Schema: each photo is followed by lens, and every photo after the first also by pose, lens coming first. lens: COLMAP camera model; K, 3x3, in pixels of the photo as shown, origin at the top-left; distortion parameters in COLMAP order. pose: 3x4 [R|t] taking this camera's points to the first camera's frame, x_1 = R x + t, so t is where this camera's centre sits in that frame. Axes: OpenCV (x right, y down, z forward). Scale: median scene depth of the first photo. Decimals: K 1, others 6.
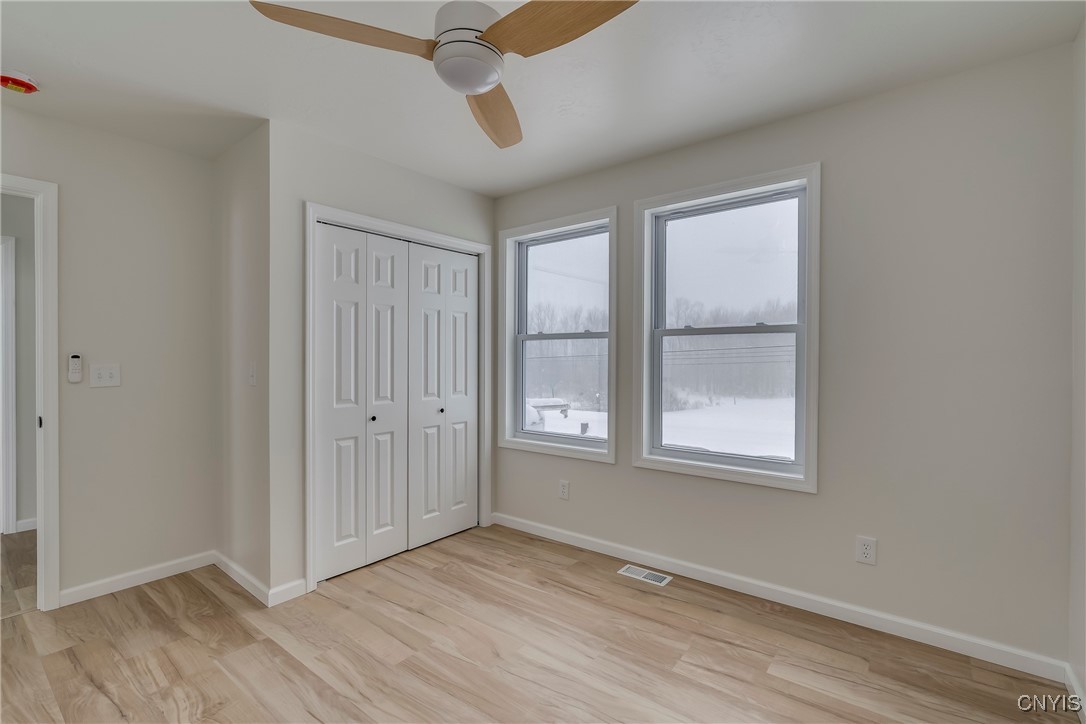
lens RADIAL K [[496.1, 0, 543.9], [0, 496.1, 362.8], [0, 0, 1]] dist [0.001593, 0.000146]
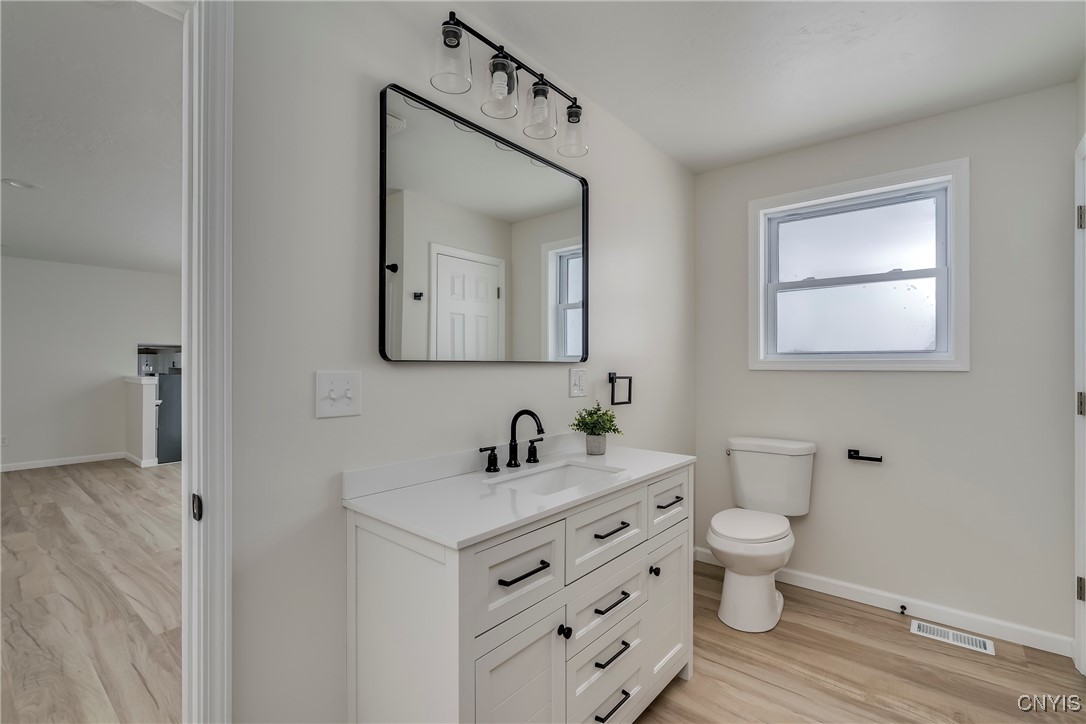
lens RADIAL K [[496.1, 0, 562.6], [0, 496.1, 364.7], [0, 0, 1]] dist [0.001593, 0.000146]
pose [[0.999747, -0.006642, -0.021510, -0.876617], [0.006455, 0.999941, -0.008763, 0.014801], [0.021567, 0.008622, 0.999730, 0.017539]]
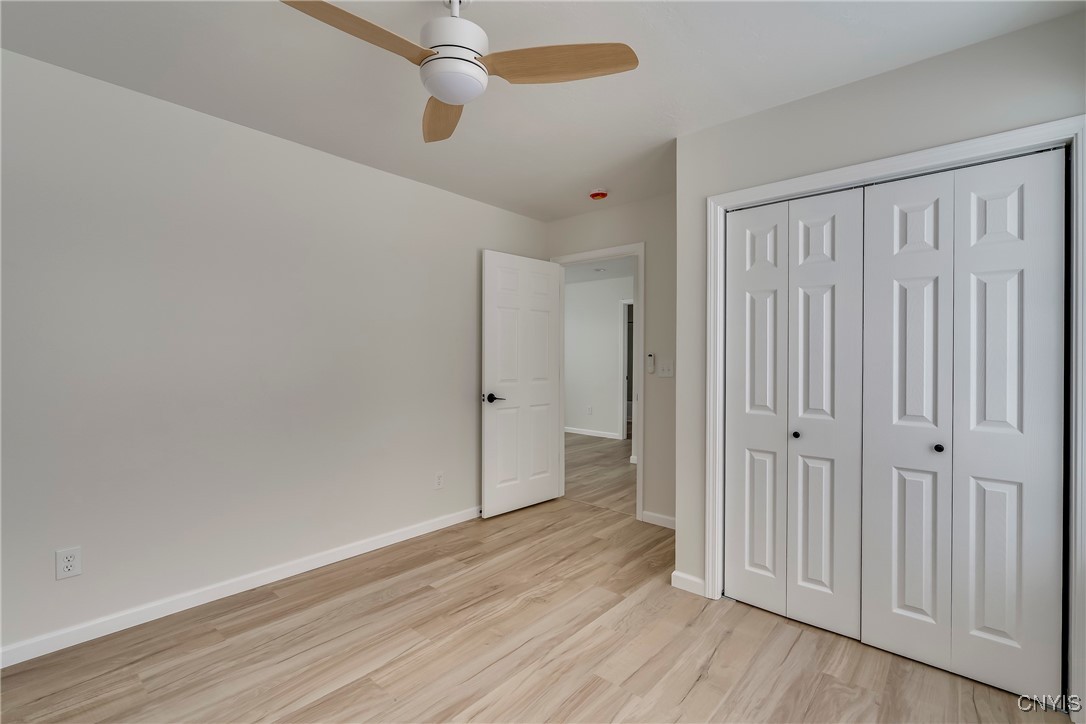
lens RADIAL K [[496.1, 0, 545.4], [0, 496.1, 355.1], [0, 0, 1]] dist [0.001593, 0.000146]
pose [[-0.055387, -0.001681, -0.998464, 0.478512], [-0.016381, 0.999866, -0.000775, -0.005974], [0.998331, 0.016313, -0.055407, 0.677372]]
